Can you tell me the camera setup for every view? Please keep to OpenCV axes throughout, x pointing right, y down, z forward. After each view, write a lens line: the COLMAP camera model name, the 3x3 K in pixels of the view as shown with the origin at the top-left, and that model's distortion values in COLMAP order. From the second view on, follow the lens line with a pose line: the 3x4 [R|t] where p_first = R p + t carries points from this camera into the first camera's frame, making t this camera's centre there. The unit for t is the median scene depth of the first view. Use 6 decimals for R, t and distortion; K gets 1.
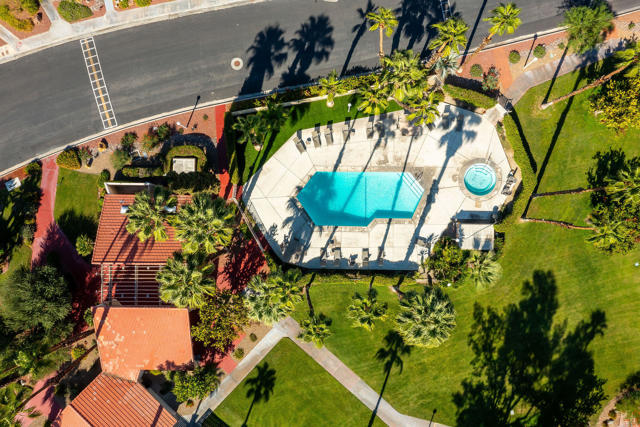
lens RADIAL K [[503.0, 0, 320.0], [0, 503.0, 213.5], [0, 0, 1]] dist [-0.009949, 0.005873]
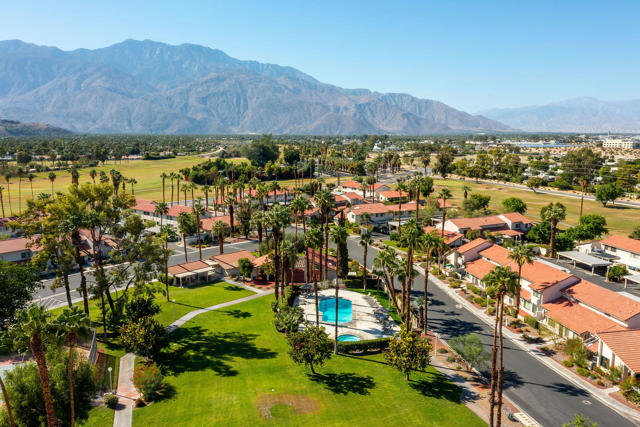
lens RADIAL K [[503.0, 0, 320.0], [0, 503.0, 213.5], [0, 0, 1]] dist [-0.009949, 0.005873]
pose [[-0.042940, 0.173422, -0.983911, 1.625820], [-0.999077, -0.006068, 0.042532, -0.047103], [0.001406, 0.984829, 0.173523, 0.419365]]
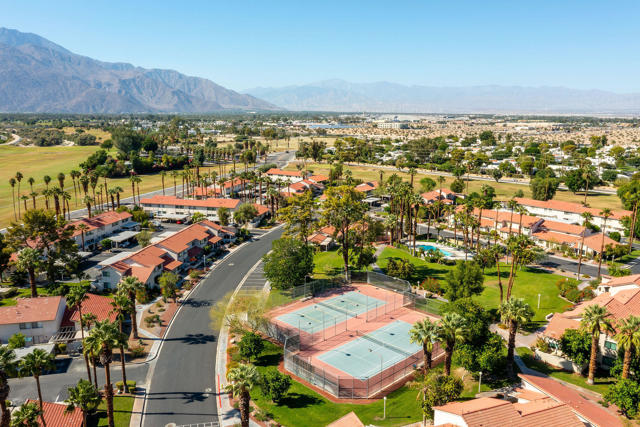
lens RADIAL K [[503.0, 0, 320.0], [0, 503.0, 213.5], [0, 0, 1]] dist [-0.009949, 0.005873]
pose [[0.393858, 0.200633, -0.897007, 2.306197], [-0.919102, 0.074028, -0.387002, 1.622366], [-0.011241, 0.976865, 0.213559, 0.212535]]
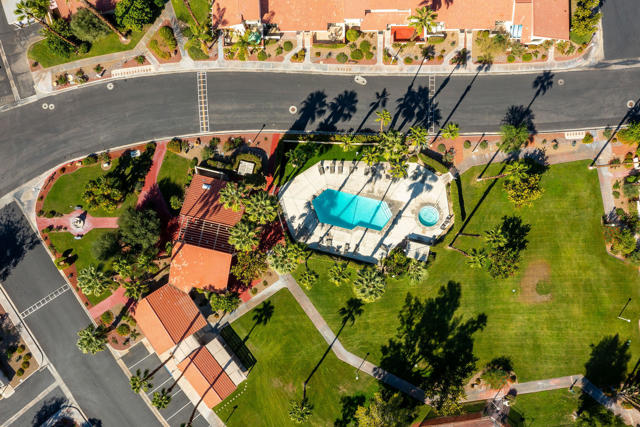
lens RADIAL K [[503.0, 0, 320.0], [0, 503.0, 213.5], [0, 0, 1]] dist [-0.009949, 0.005873]
pose [[0.975892, 0.218254, 0.000943, -0.015270], [-0.218254, 0.975892, -0.000502, -0.001632], [-0.001030, 0.000284, 0.999999, -0.568209]]
